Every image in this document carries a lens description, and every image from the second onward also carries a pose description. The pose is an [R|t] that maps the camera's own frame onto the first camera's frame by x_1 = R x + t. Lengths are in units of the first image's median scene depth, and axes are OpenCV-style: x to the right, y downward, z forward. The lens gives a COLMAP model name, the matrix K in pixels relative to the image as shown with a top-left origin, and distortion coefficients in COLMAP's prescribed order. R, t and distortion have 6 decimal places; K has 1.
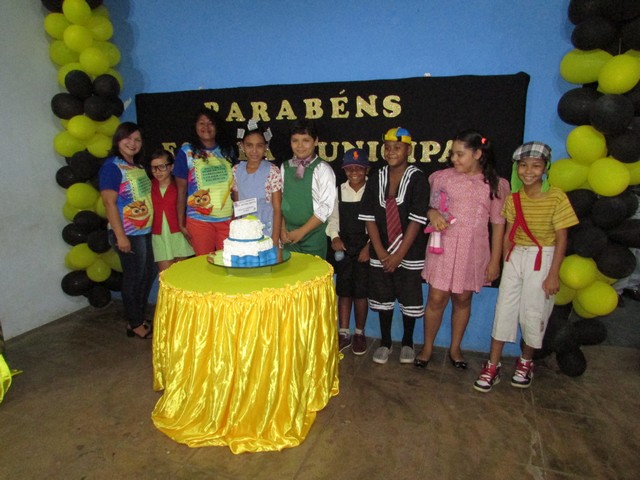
lens RADIAL K [[444.0, 0, 300.4], [0, 444.0, 233.3], [0, 0, 1]] dist [-0.035747, 0.008979]
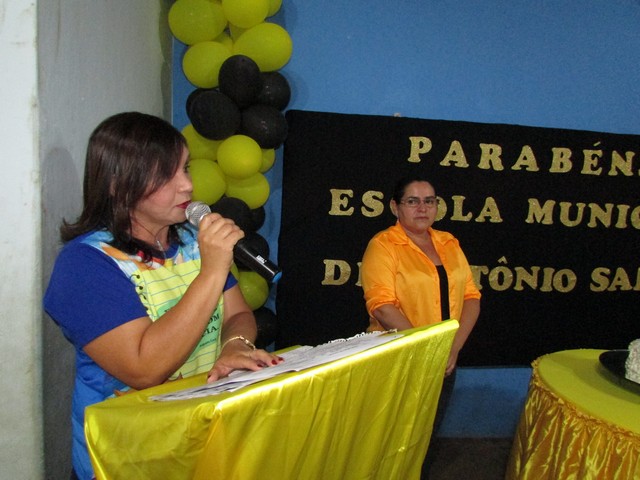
lens RADIAL K [[444.0, 0, 321.9], [0, 444.0, 246.8], [0, 0, 1]] dist [-0.035747, 0.008979]
pose [[0.903966, 0.002820, 0.427595, -0.695126], [0.029972, 0.997101, -0.069937, -0.084804], [-0.426552, 0.076037, 0.901261, 0.486661]]
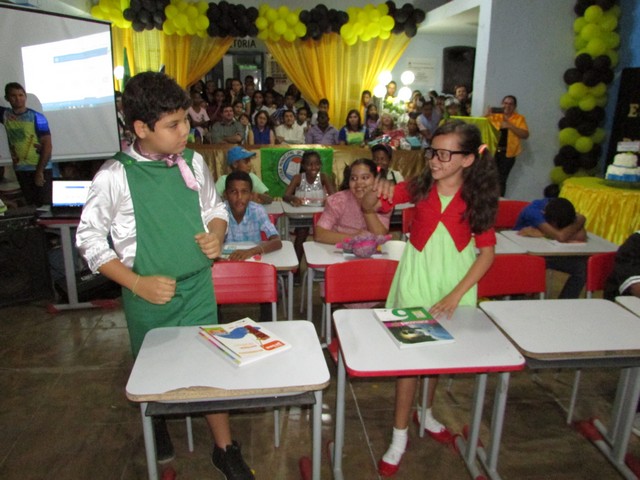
lens RADIAL K [[505.5, 0, 326.4], [0, 505.5, 246.0], [0, 0, 1]] dist [-0.059957, 0.029249]
pose [[0.455046, 0.285816, -0.843352, 0.791178], [-0.218129, 0.954012, 0.205623, 0.123406], [0.863338, 0.090391, 0.496464, -0.628937]]
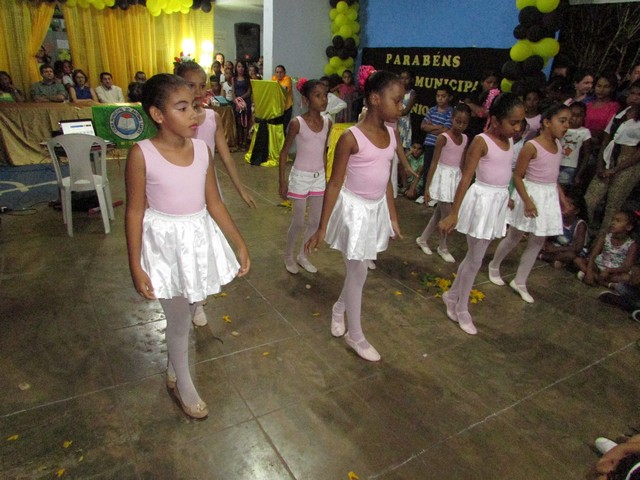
lens RADIAL K [[444.0, 0, 315.5], [0, 444.0, 239.1], [0, 0, 1]] dist [-0.035747, 0.008979]
pose [[0.778716, 0.283206, -0.559817, 0.991113], [-0.202248, 0.957998, 0.203311, 0.192843], [0.593883, -0.045100, 0.803287, -0.949478]]
